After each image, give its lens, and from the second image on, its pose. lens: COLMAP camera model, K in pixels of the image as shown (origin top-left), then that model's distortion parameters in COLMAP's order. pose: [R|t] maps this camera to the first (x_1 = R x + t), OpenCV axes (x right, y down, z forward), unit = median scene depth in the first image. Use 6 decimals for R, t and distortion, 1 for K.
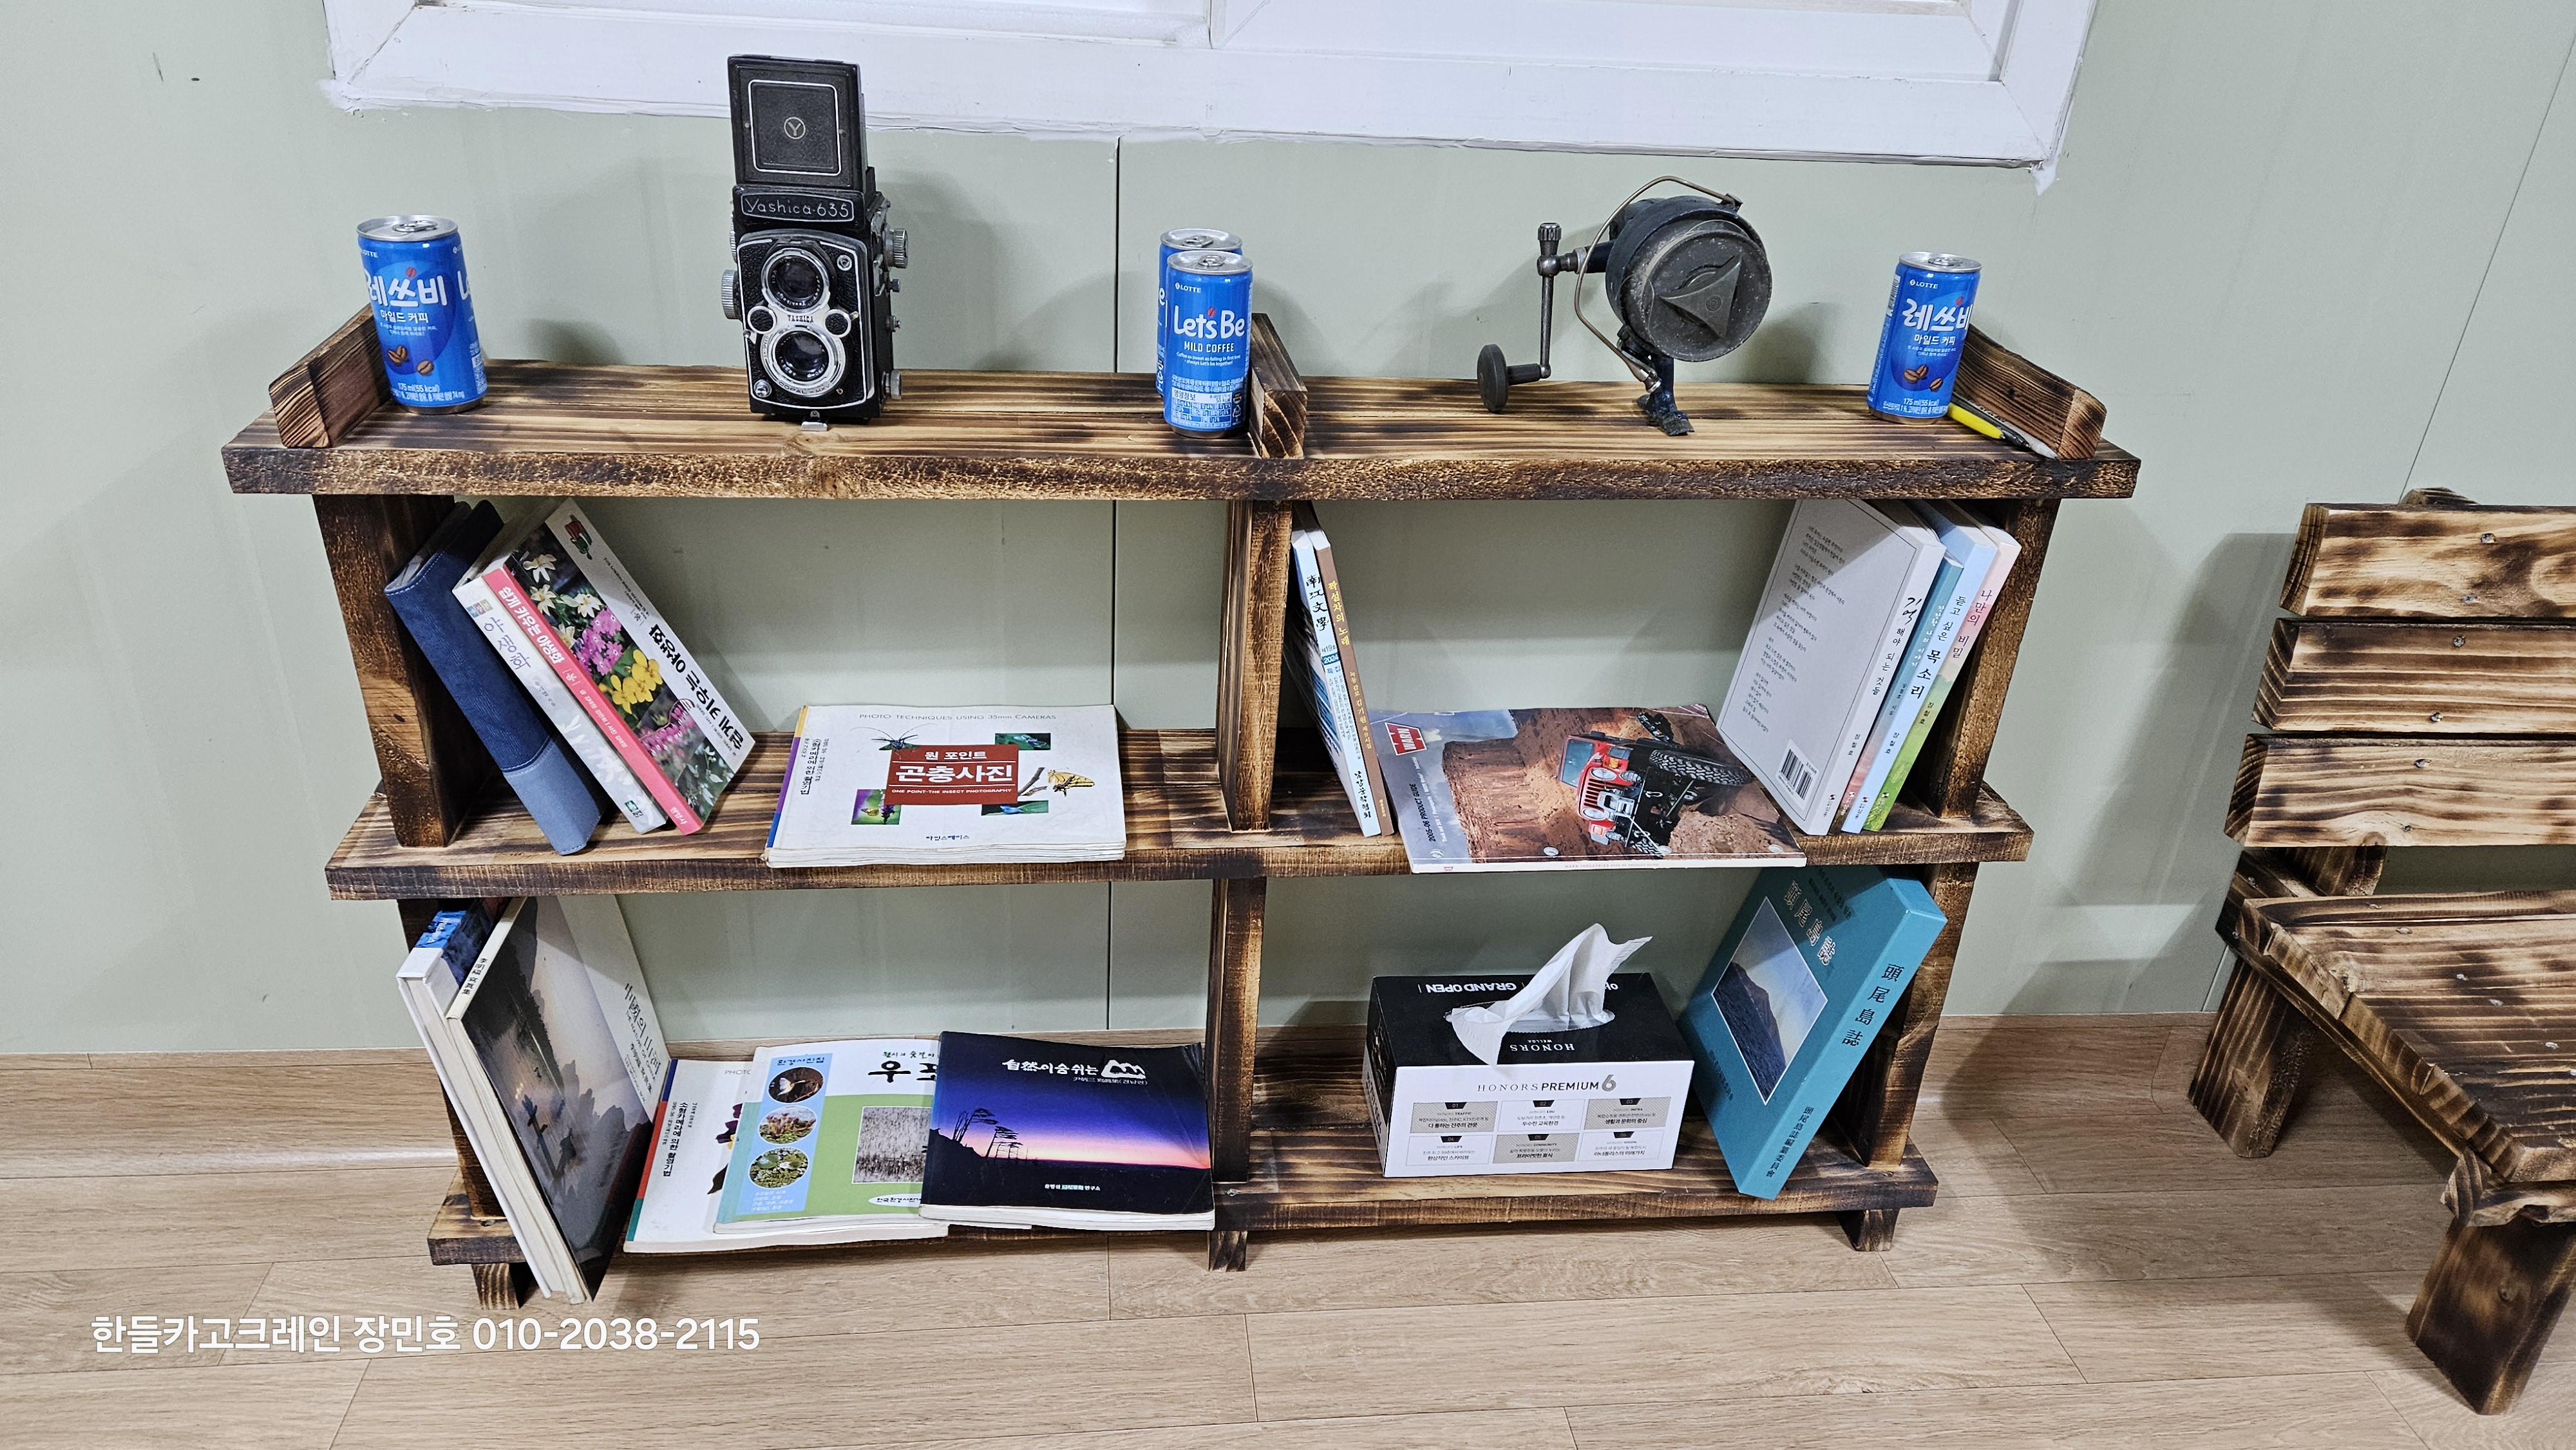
lens RADIAL K [[1728.0, 0, 1288.7], [0, 1728.0, 732.0], [0, 0, 1]] dist [0.041847, 0.000476]
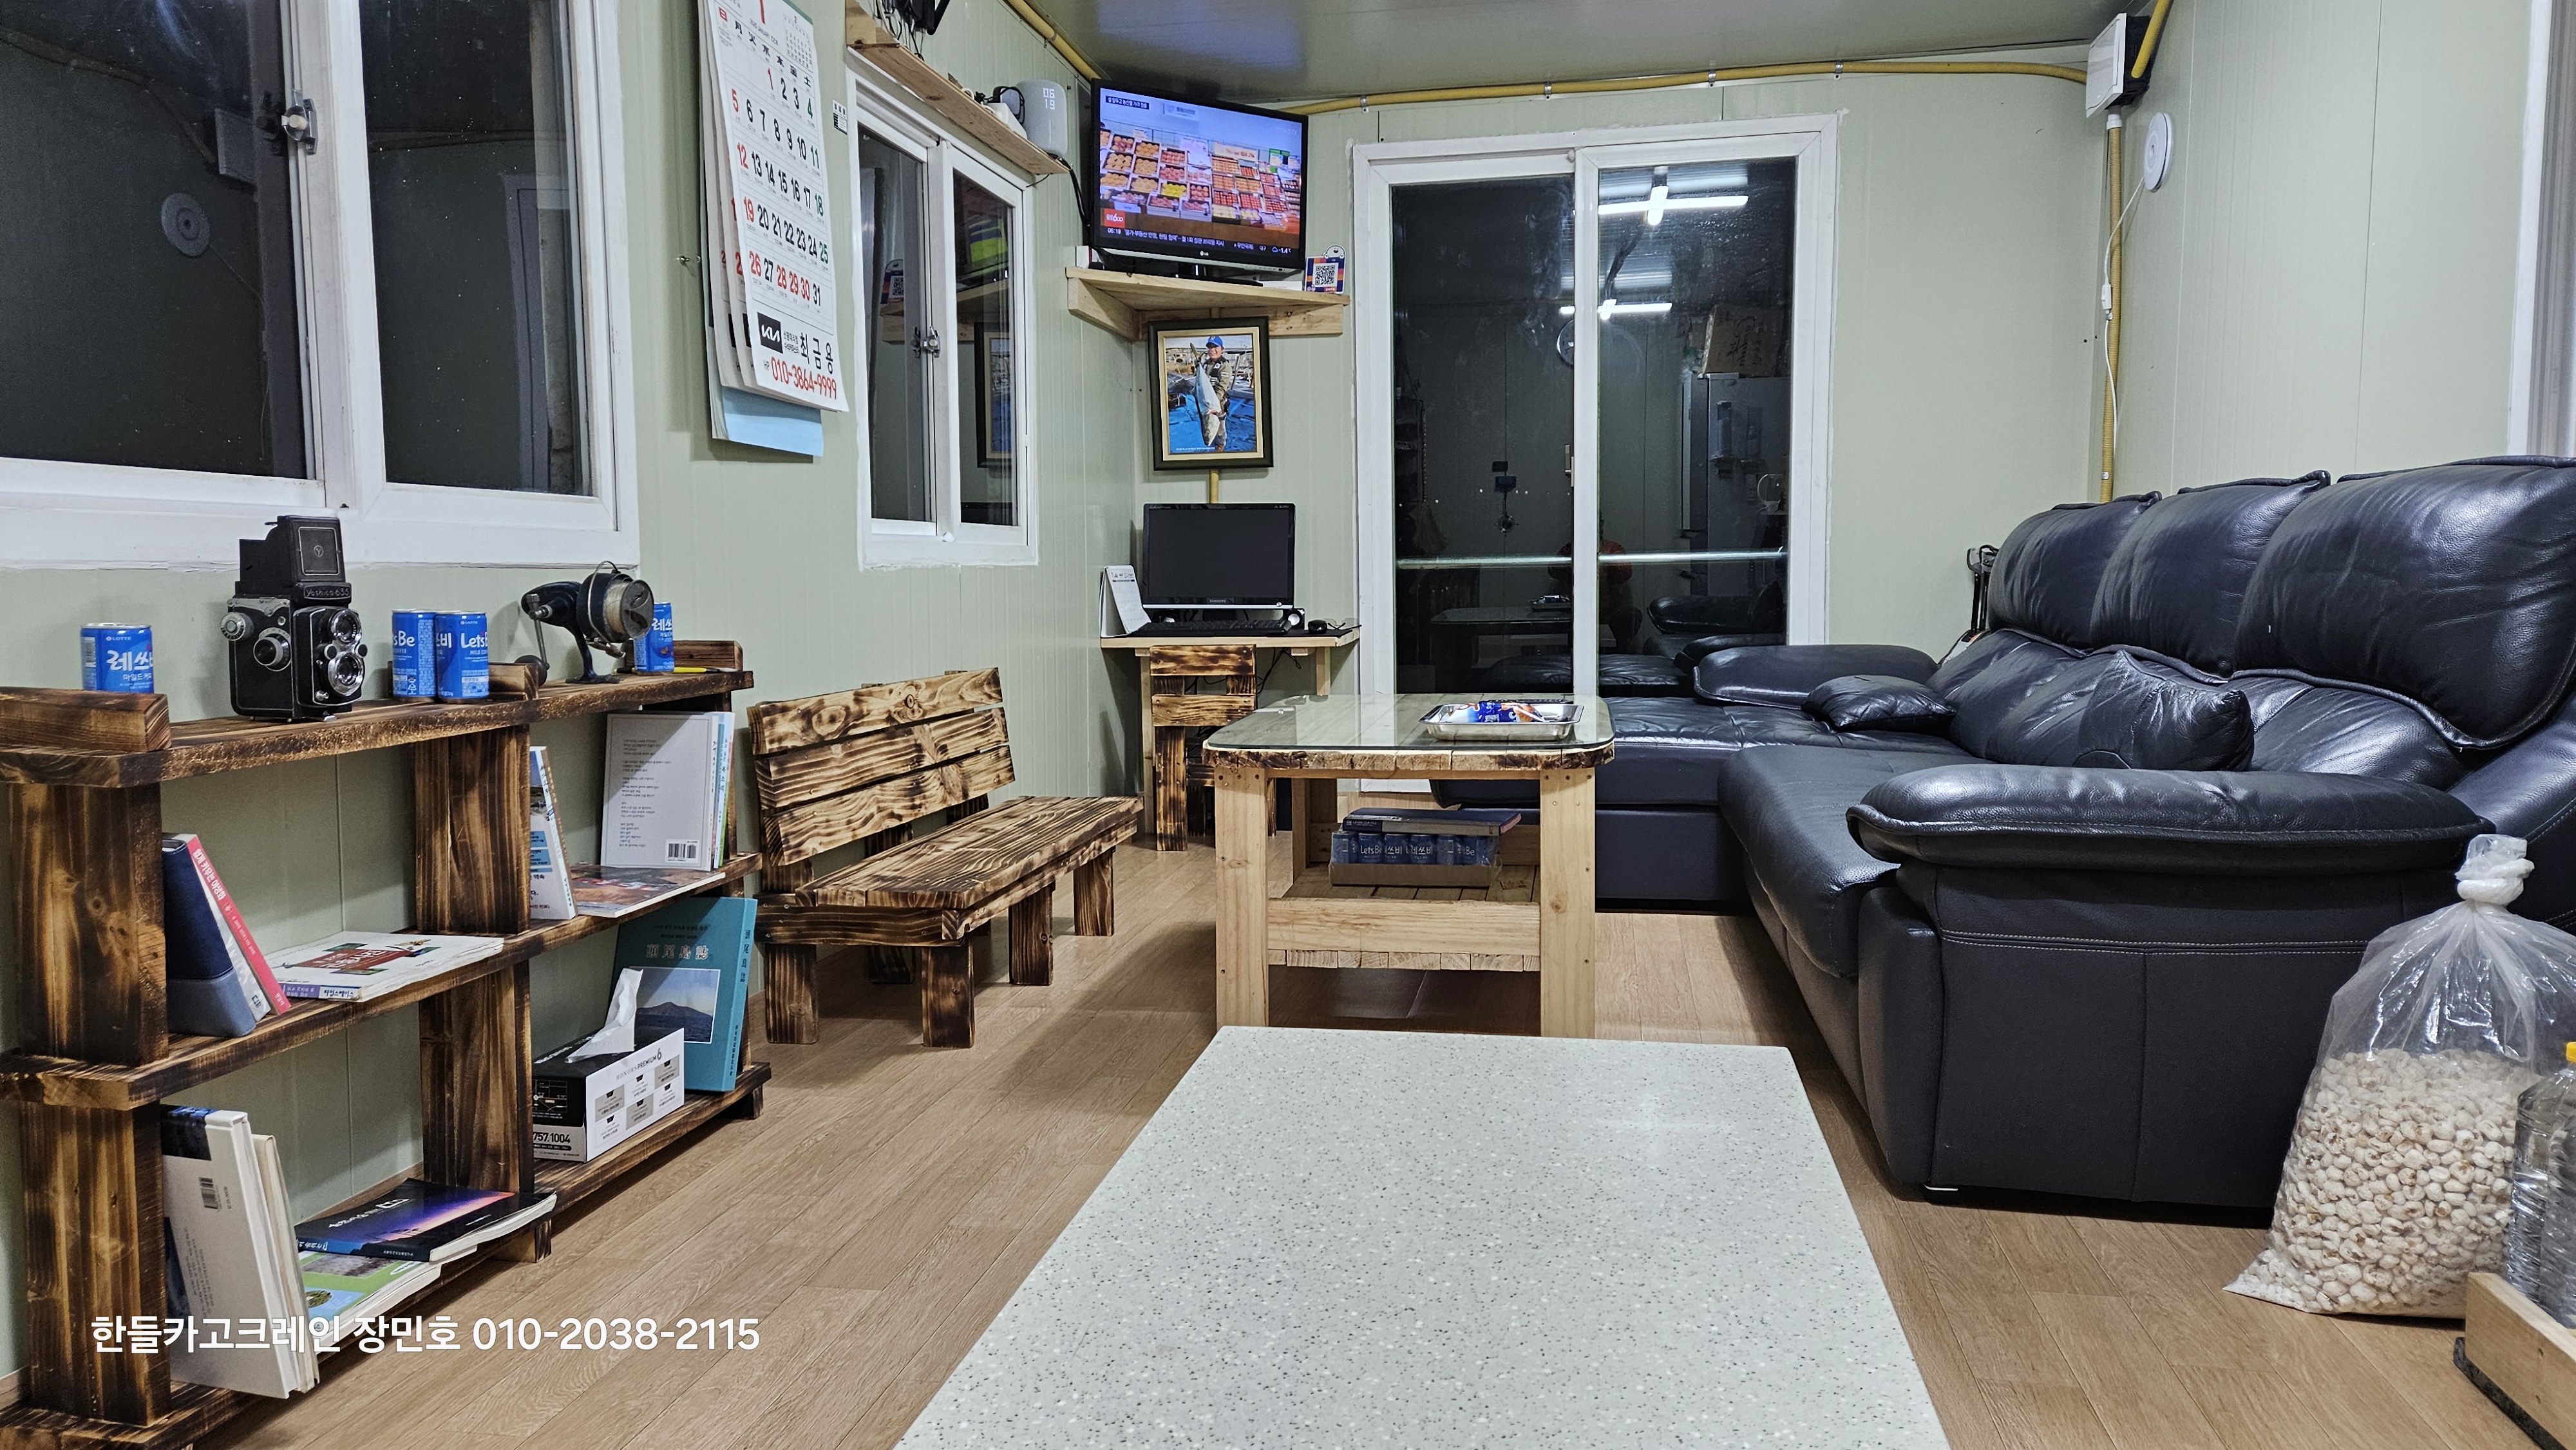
lens RADIAL K [[1728.0, 0, 1285.9], [0, 1728.0, 715.5], [0, 0, 1]] dist [0.041847, 0.000476]
pose [[0.272046, -0.130734, 0.953362, -1.321409], [0.457208, 0.889319, -0.008514, 0.207798], [-0.846730, 0.438202, 0.301708, -0.232561]]
